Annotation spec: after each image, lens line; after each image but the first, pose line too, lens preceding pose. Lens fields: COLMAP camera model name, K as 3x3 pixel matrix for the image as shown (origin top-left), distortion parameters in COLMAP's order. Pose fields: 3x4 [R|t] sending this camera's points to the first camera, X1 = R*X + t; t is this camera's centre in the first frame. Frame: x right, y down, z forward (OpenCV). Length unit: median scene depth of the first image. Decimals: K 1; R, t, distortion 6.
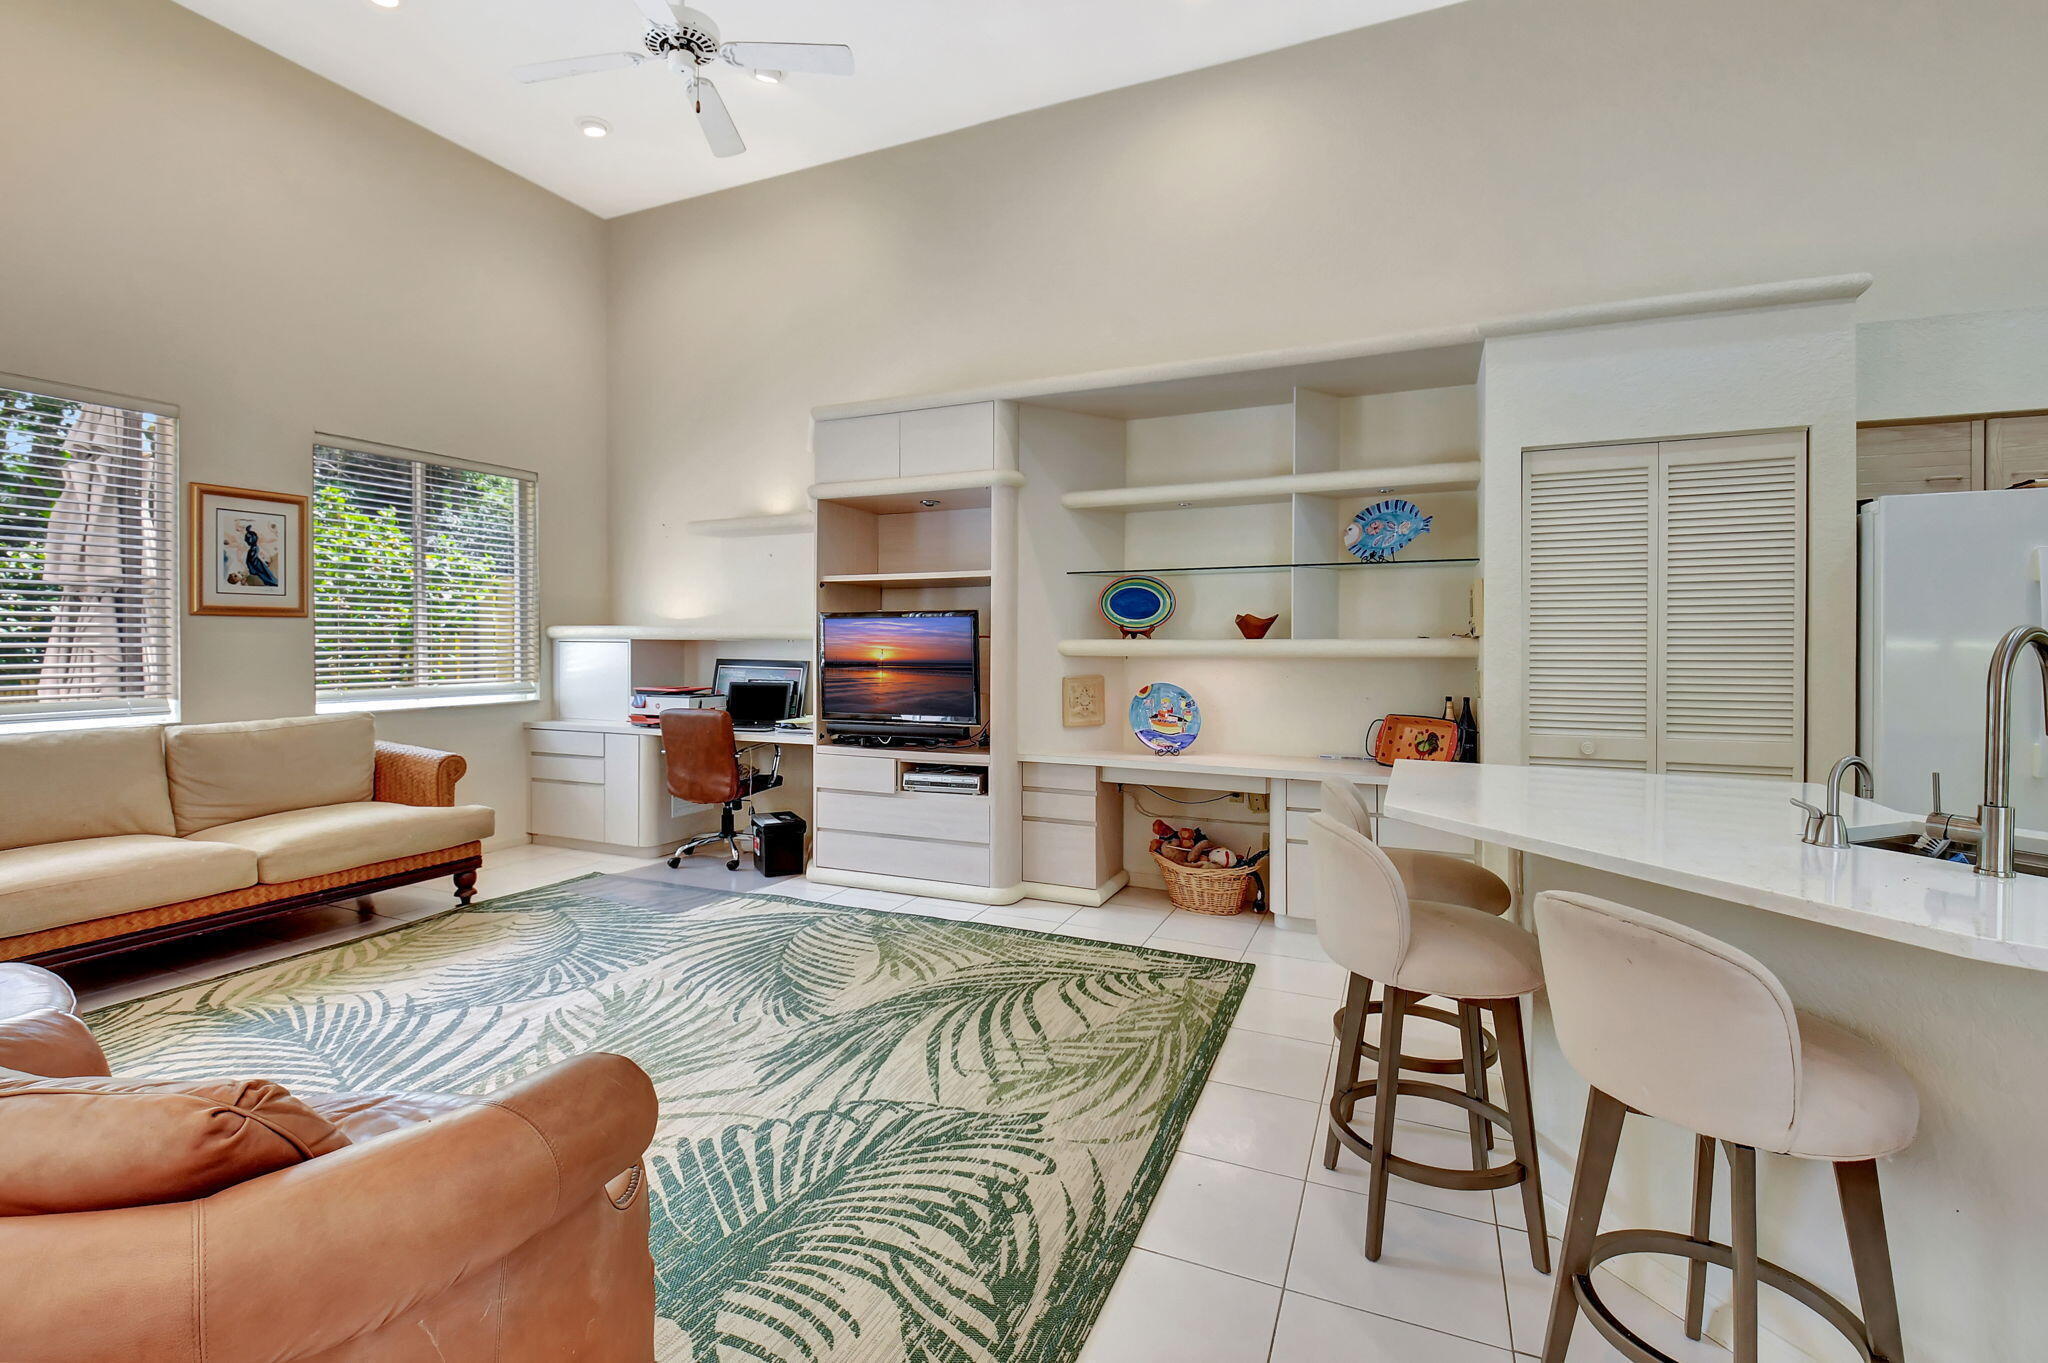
lens RADIAL K [[926.7, 0, 979.3], [0, 926.7, 640.4], [0, 0, 1]] dist [0.019181, -0.027820]
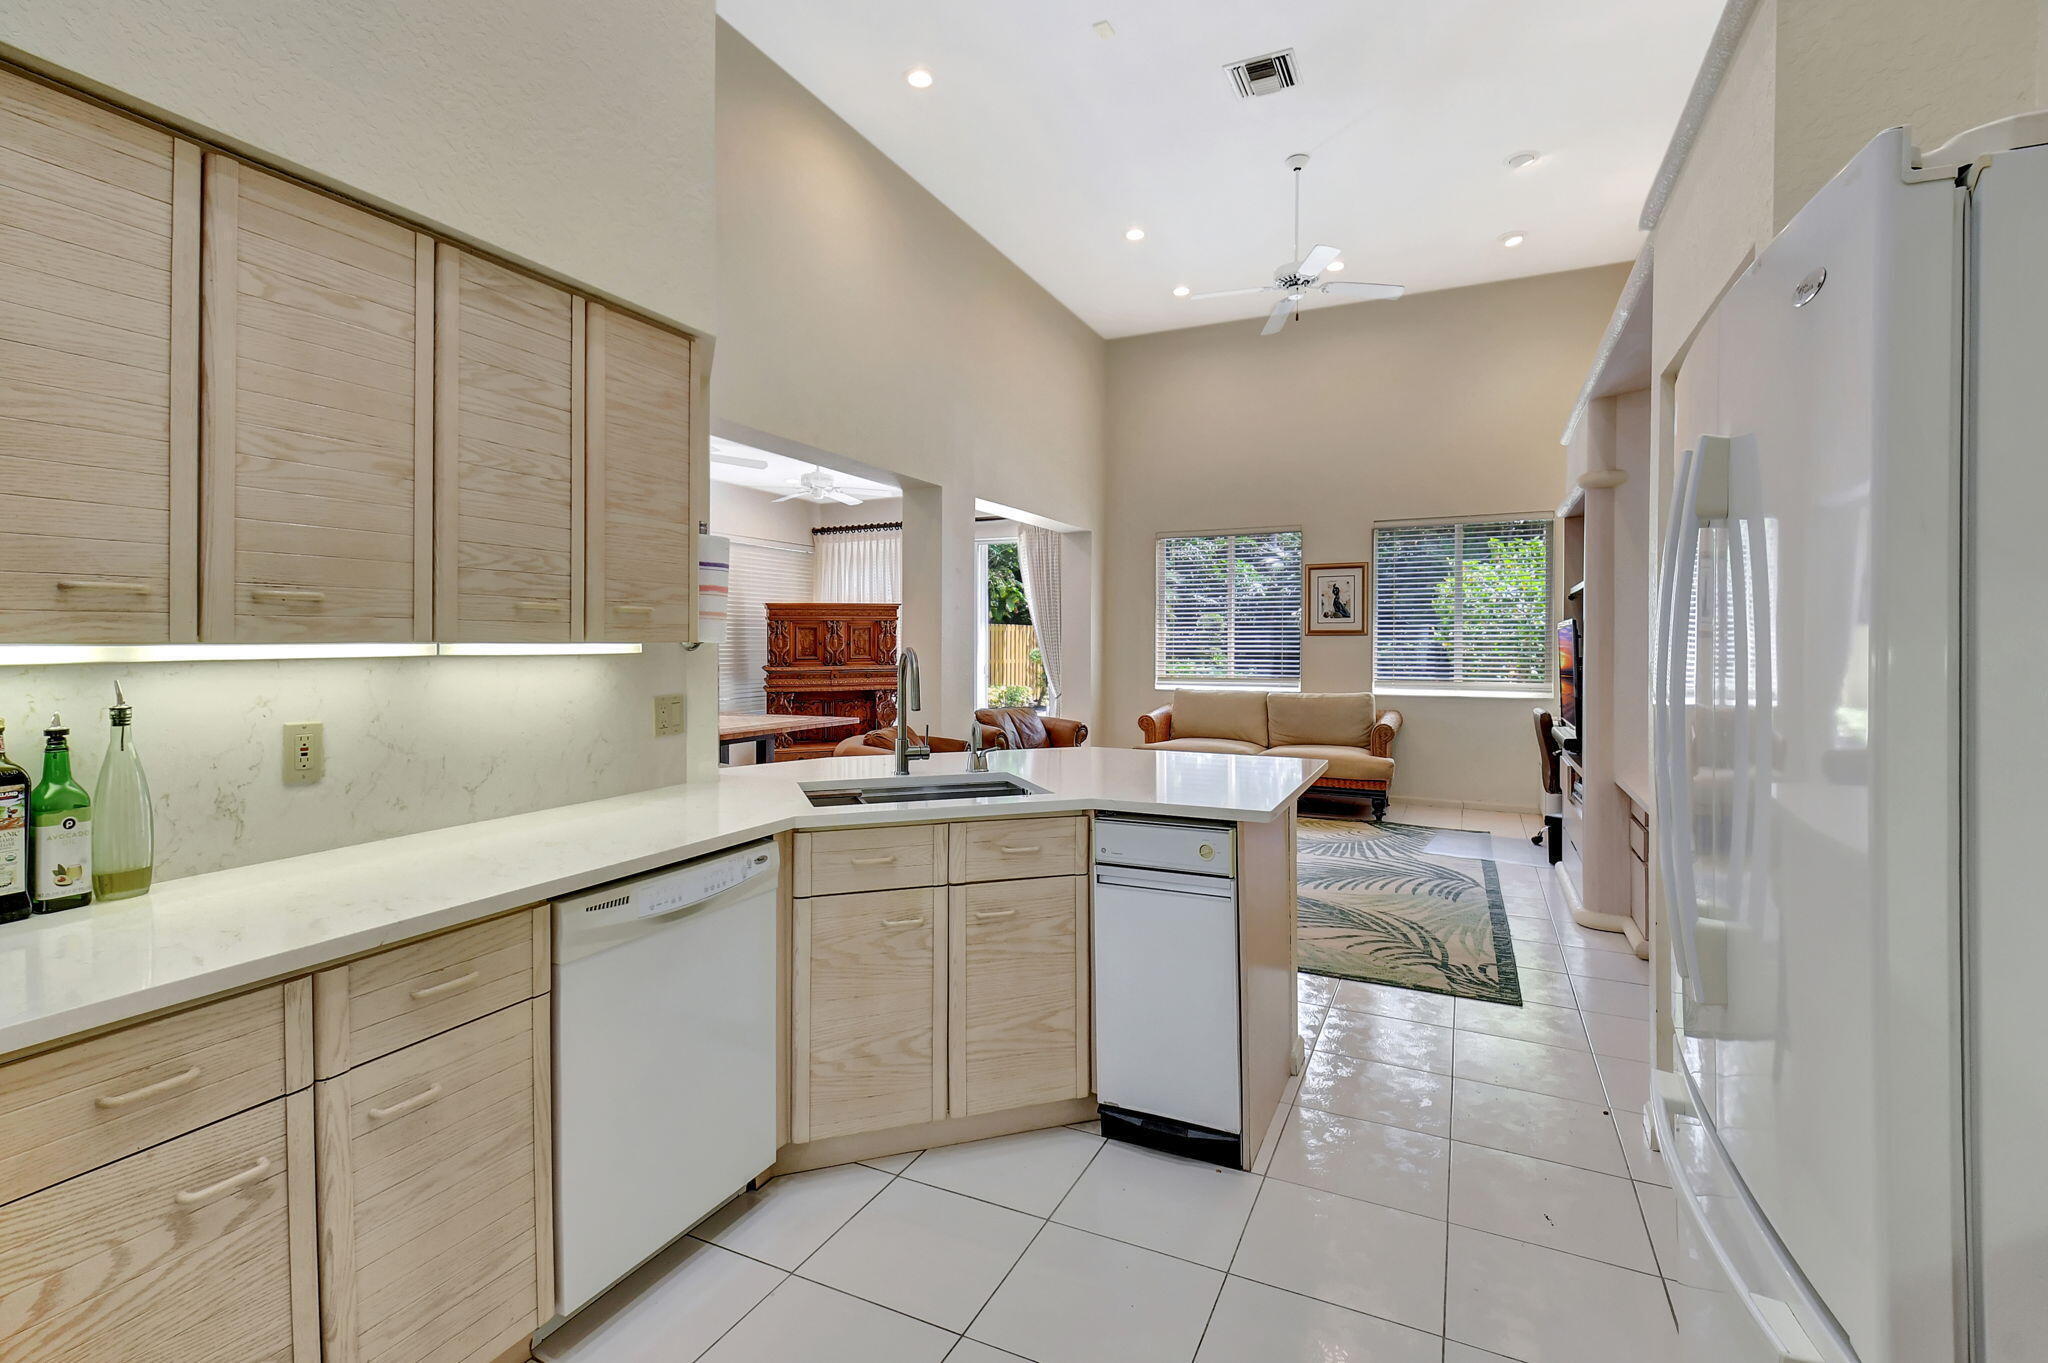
lens RADIAL K [[927.9, 0, 1009.2], [0, 927.9, 639.4], [0, 0, 1]] dist [0.033486, -0.038291]
pose [[-0.015231, -0.009404, -0.999840, 1.086333], [0.001261, 0.999955, -0.009424, -0.003035], [0.999883, -0.001404, -0.015218, 0.448496]]
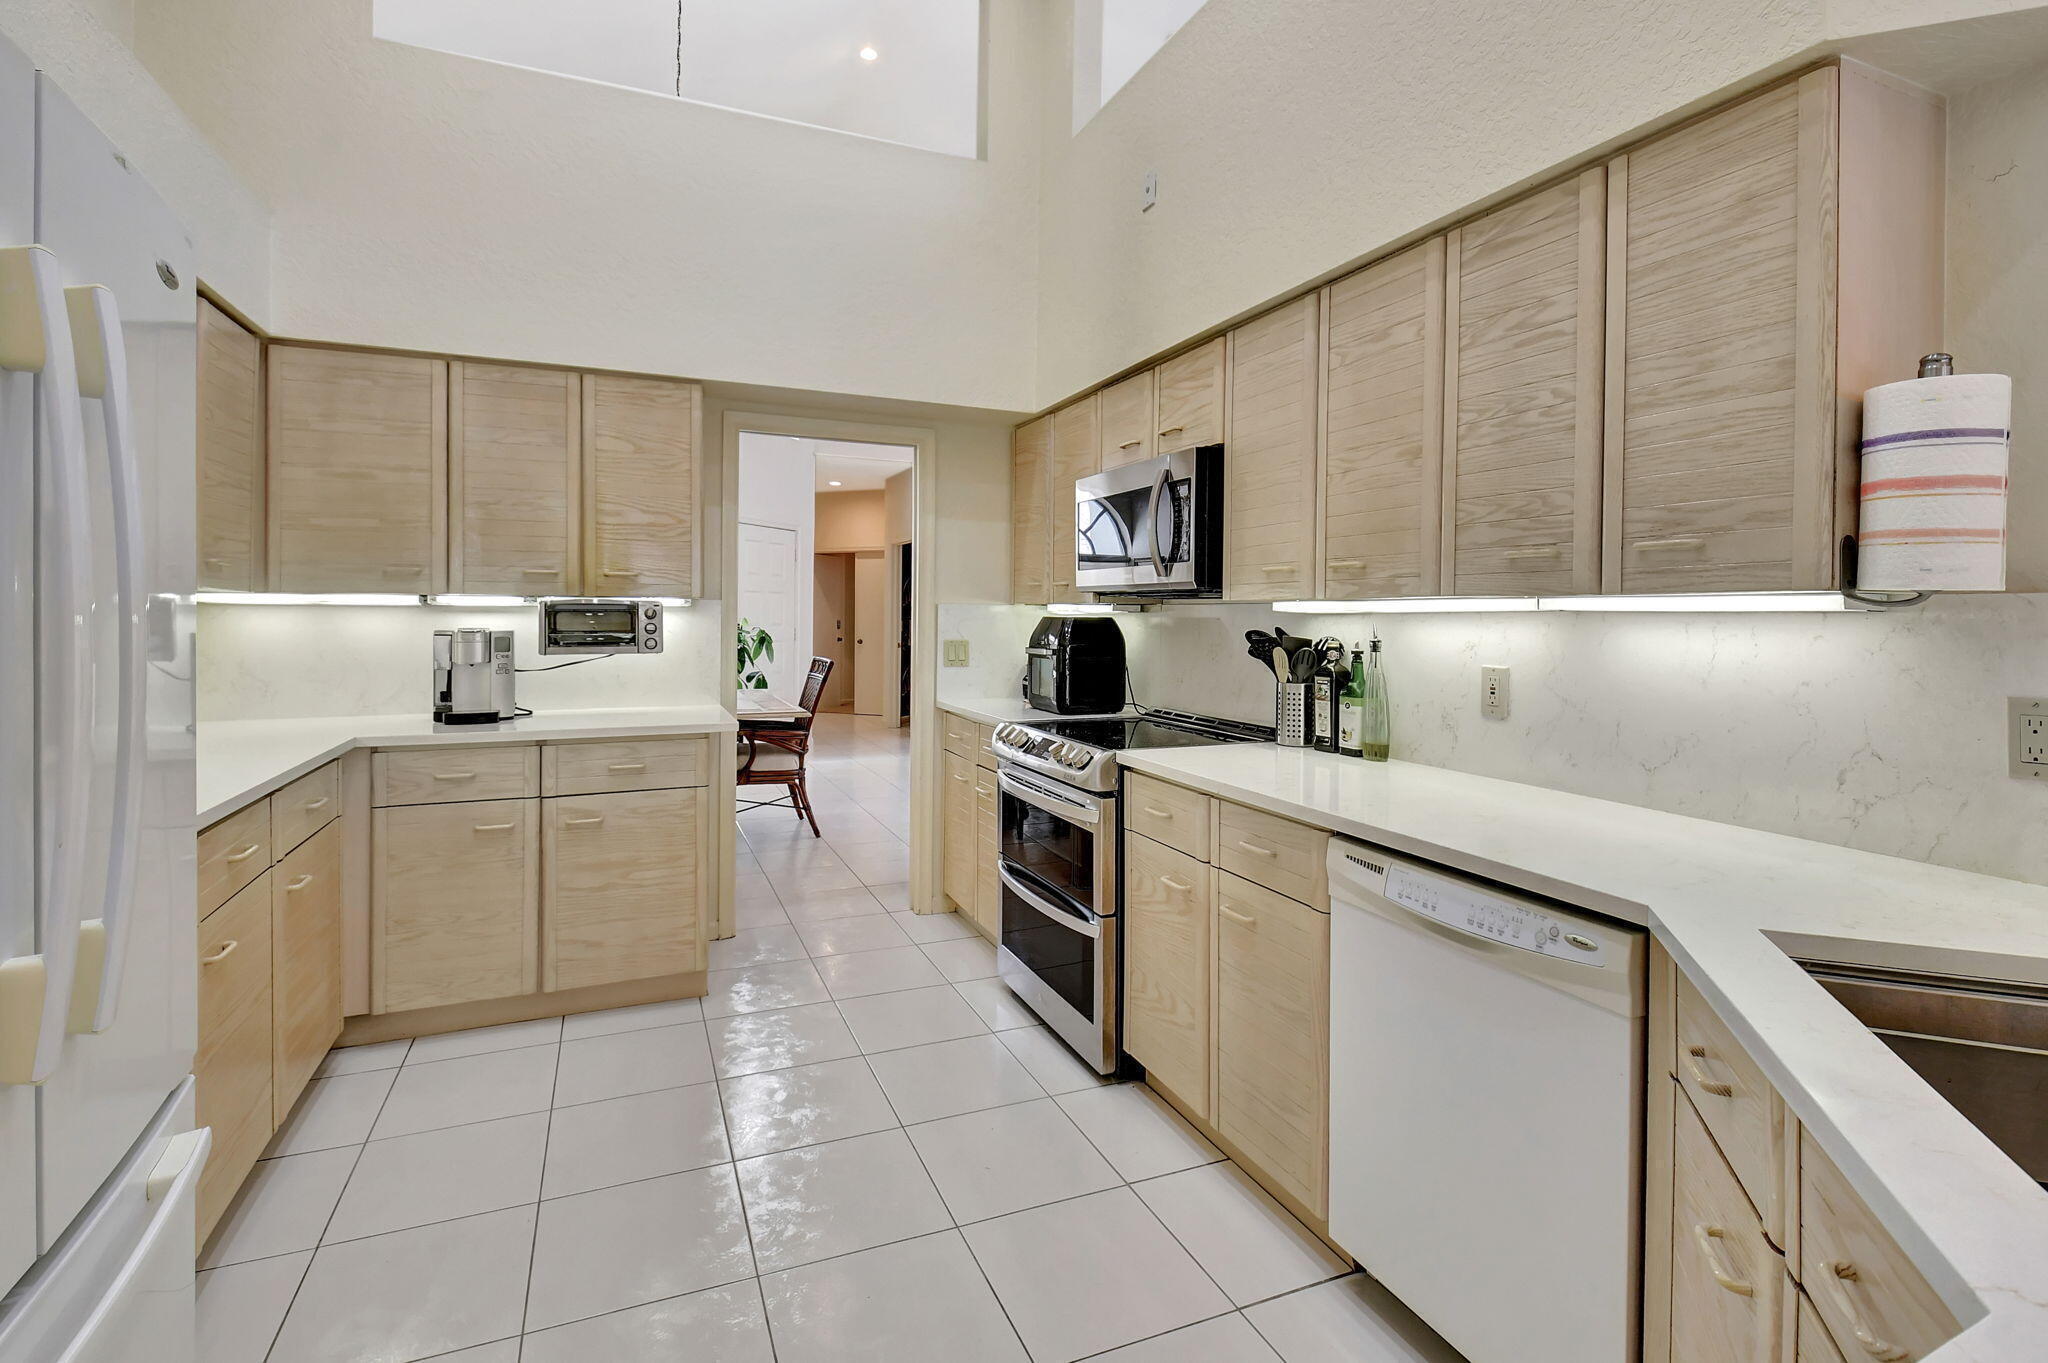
lens RADIAL K [[934.9, 0, 1013.5], [0, 934.9, 598.0], [0, 0, 1]] dist [-0.019499, -0.000095]
pose [[-0.739502, 0.000842, 0.673154, 0.542975], [-0.013091, 0.999792, -0.015632, 0.004476], [-0.673027, -0.020372, -0.739337, 0.659185]]
